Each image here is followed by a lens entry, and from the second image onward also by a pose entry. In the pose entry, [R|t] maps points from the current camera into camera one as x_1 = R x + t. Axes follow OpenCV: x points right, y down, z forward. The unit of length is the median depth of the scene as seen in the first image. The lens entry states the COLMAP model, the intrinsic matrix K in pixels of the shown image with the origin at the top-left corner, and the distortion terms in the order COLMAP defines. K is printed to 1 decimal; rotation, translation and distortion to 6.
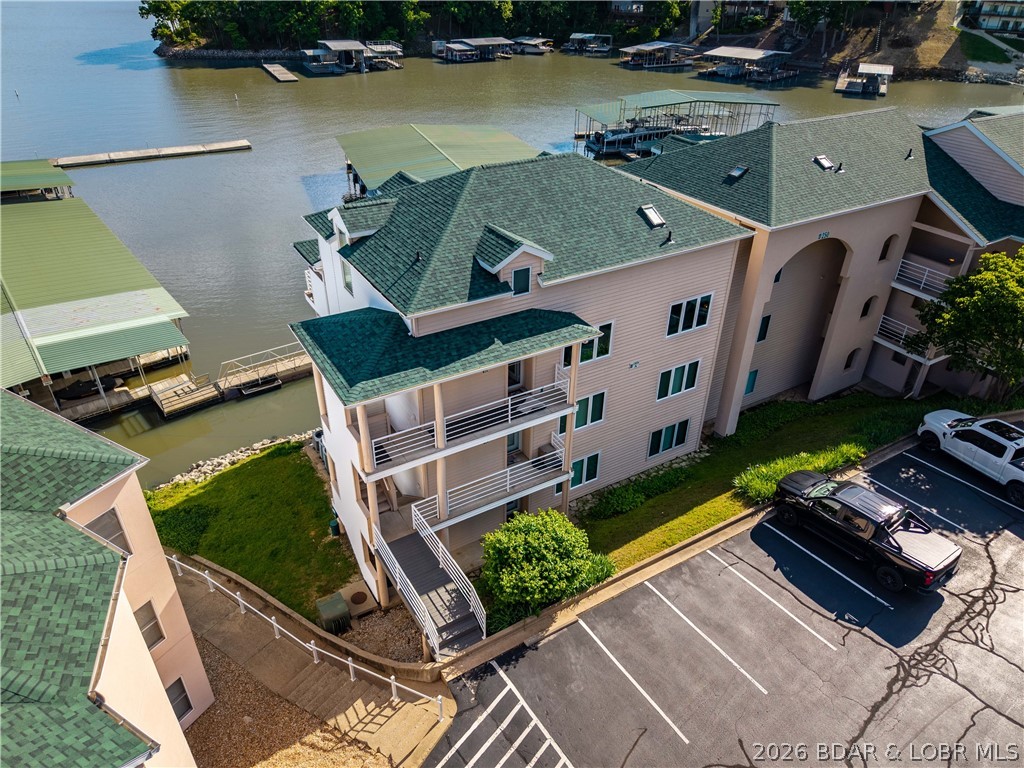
lens RADIAL K [[686.6, 0, 509.1], [0, 686.6, 381.6], [0, 0, 1]] dist [0.023276, -0.019540]
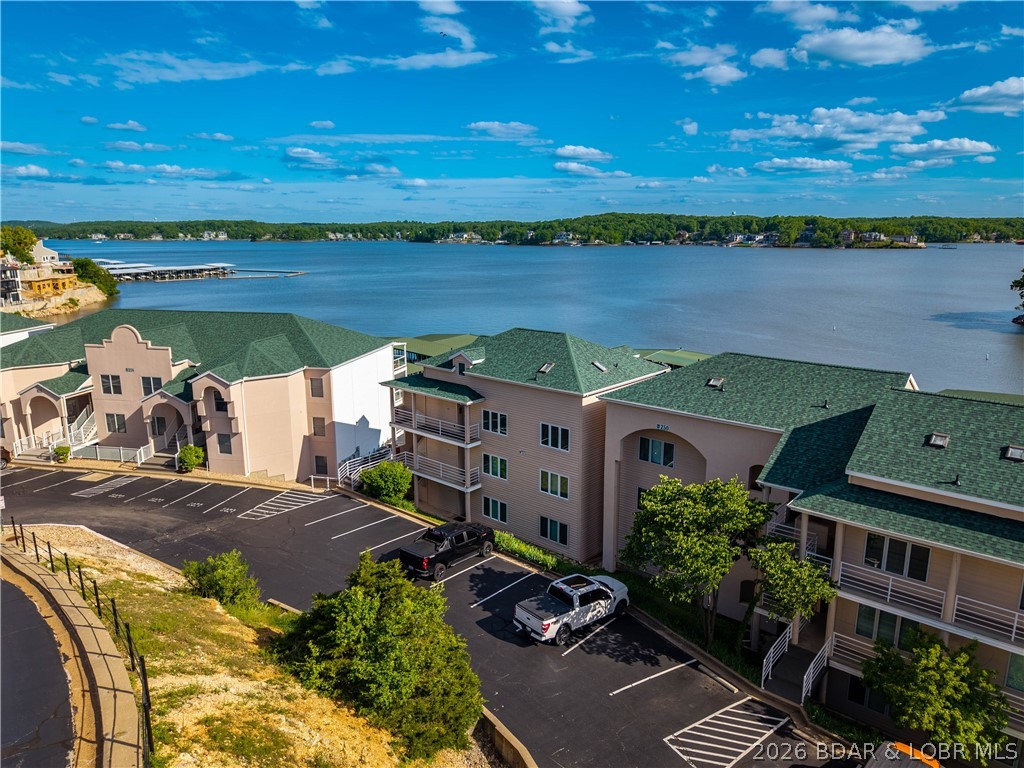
lens RADIAL K [[687.0, 0, 510.1], [0, 687.0, 385.4], [0, 0, 1]] dist [0.013097, -0.011445]
pose [[0.311658, 0.195322, -0.929902, 1.596227], [-0.499073, 0.866435, 0.014726, -0.164870], [0.808576, 0.459500, 0.367512, 0.307650]]
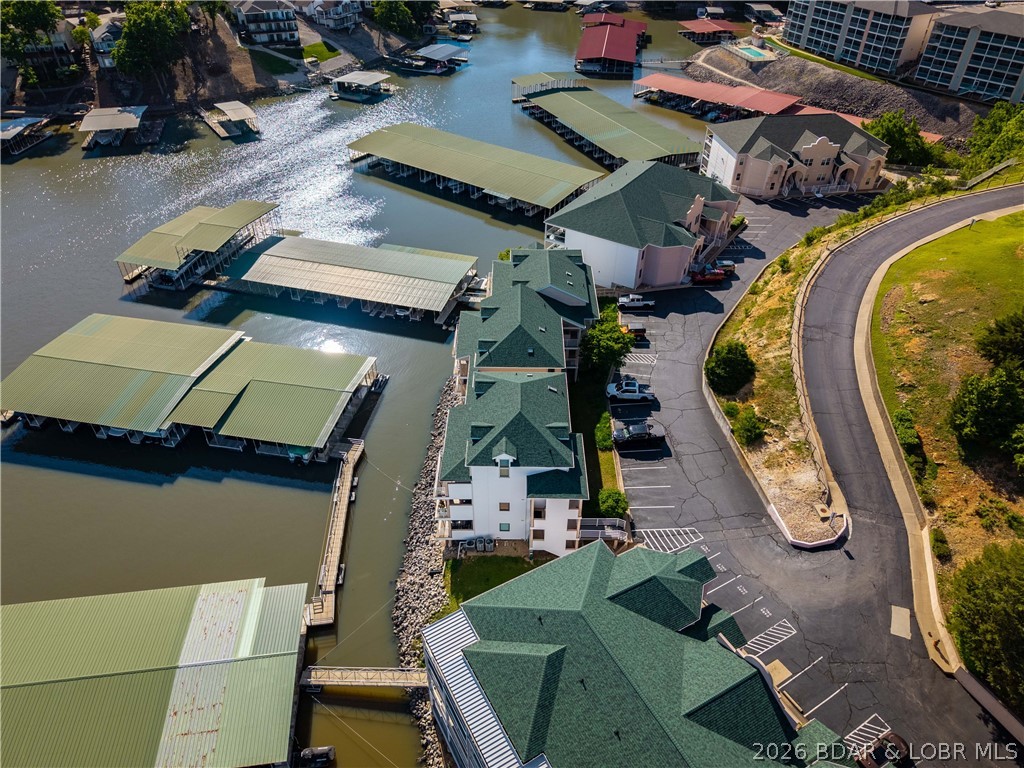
lens RADIAL K [[688.4, 0, 511.2], [0, 688.4, 382.1], [0, 0, 1]] dist [-0.000158, 0.000993]
pose [[0.521328, -0.536862, 0.663322, -1.585724], [0.455641, 0.832353, 0.315564, -1.125278], [-0.721532, 0.137724, 0.678546, -0.720543]]
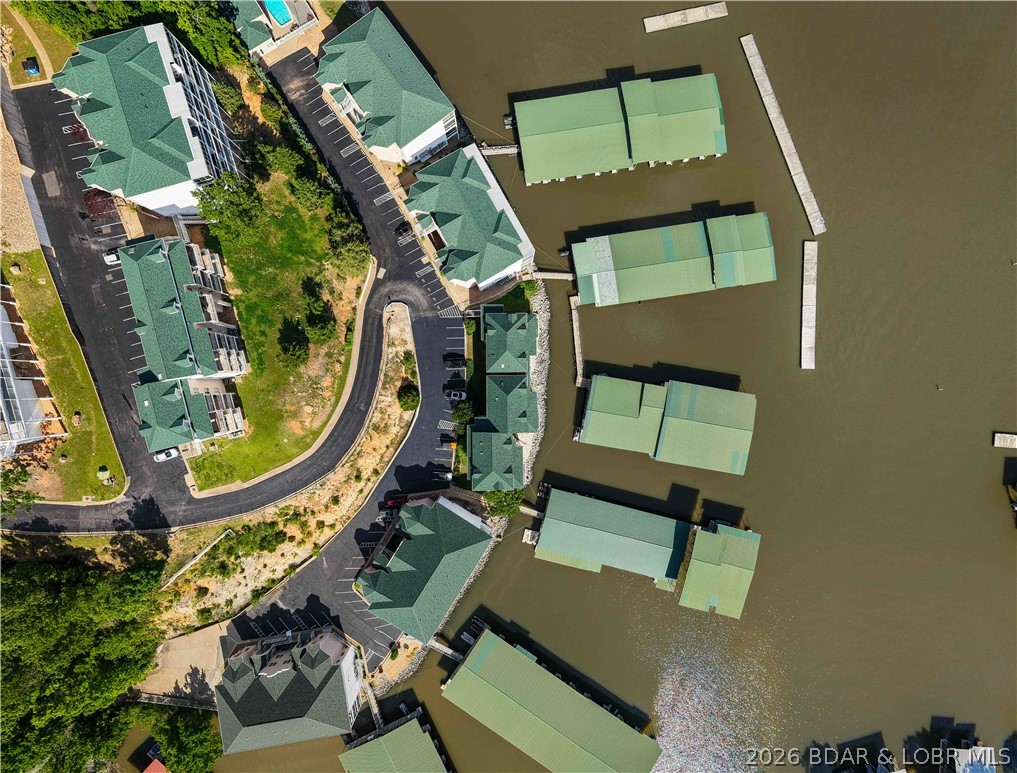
lens RADIAL K [[430.5, 0, 508.5], [0, 430.5, 386.5], [0, 0, 1]] dist [0.008120, 0.000133]
pose [[-0.502111, 0.864394, -0.026606, 0.458703], [-0.481503, -0.253876, 0.838870, -3.544694], [0.718359, 0.434016, 0.543682, -0.931586]]
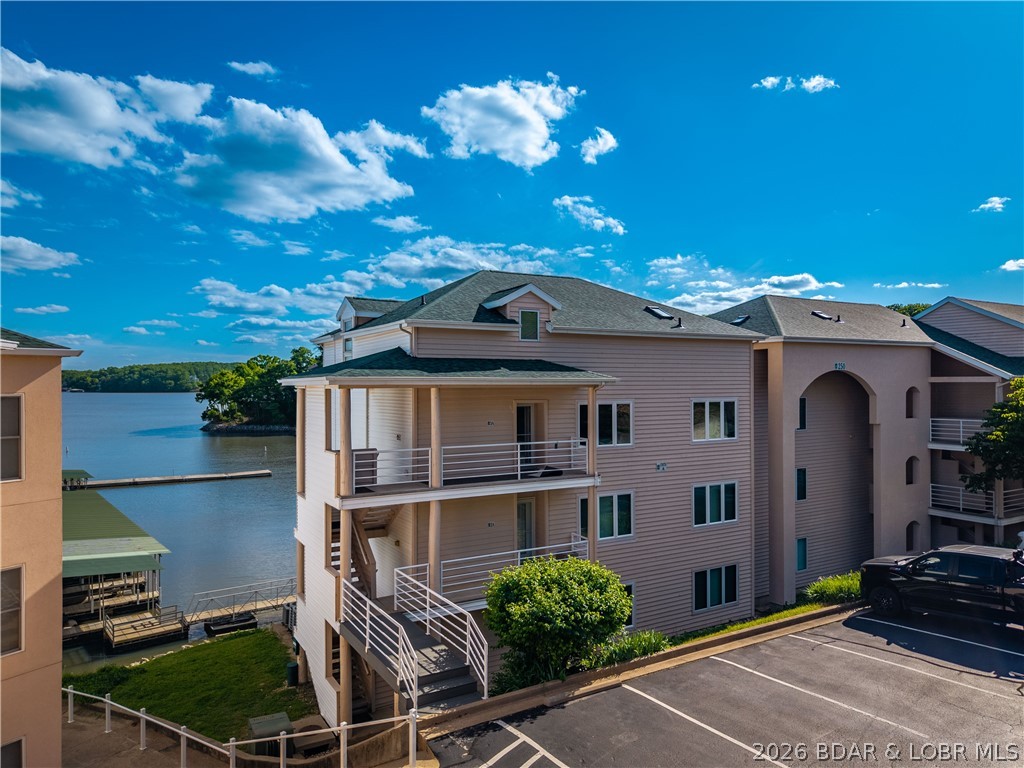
lens RADIAL K [[687.0, 0, 510.1], [0, 687.0, 385.4], [0, 0, 1]] dist [0.013097, -0.011445]
pose [[0.999809, -0.015487, -0.011943, 0.001096], [0.006877, 0.850092, -0.526590, 0.340437], [0.018308, 0.526407, 0.850036, 0.190241]]
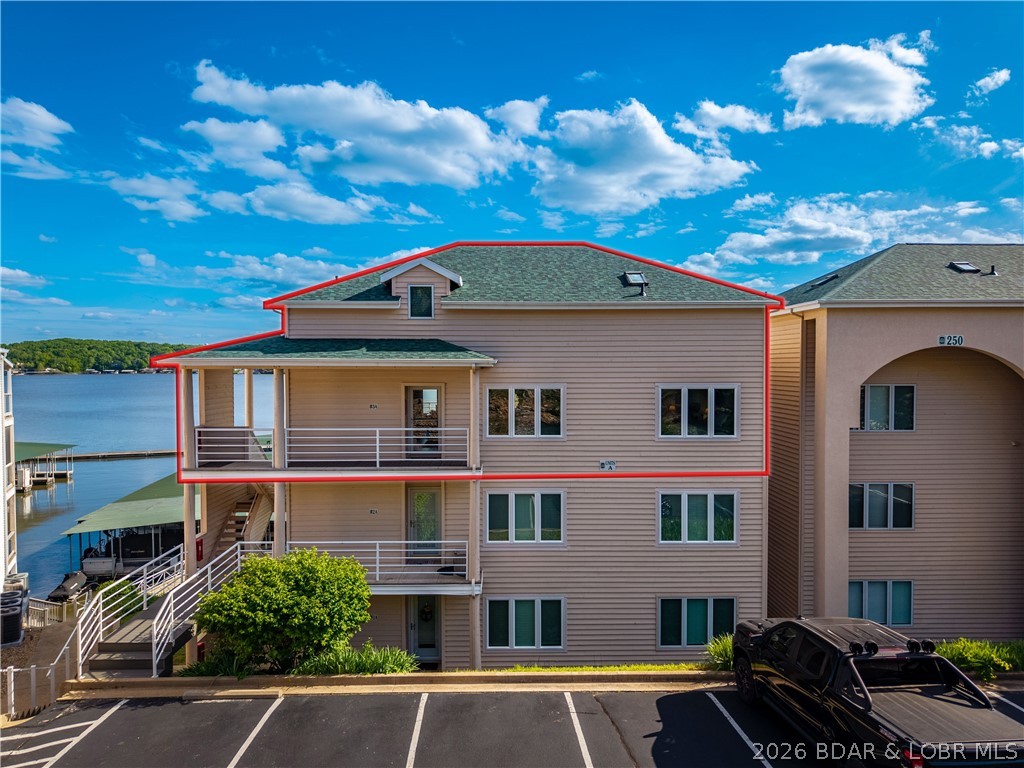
lens RADIAL K [[687.0, 0, 510.1], [0, 687.0, 385.4], [0, 0, 1]] dist [0.013097, -0.011445]
pose [[0.865529, 0.000836, -0.500859, 0.446412], [-0.254601, 0.861897, -0.438535, 0.242491], [0.431322, 0.507083, 0.746209, 0.359758]]
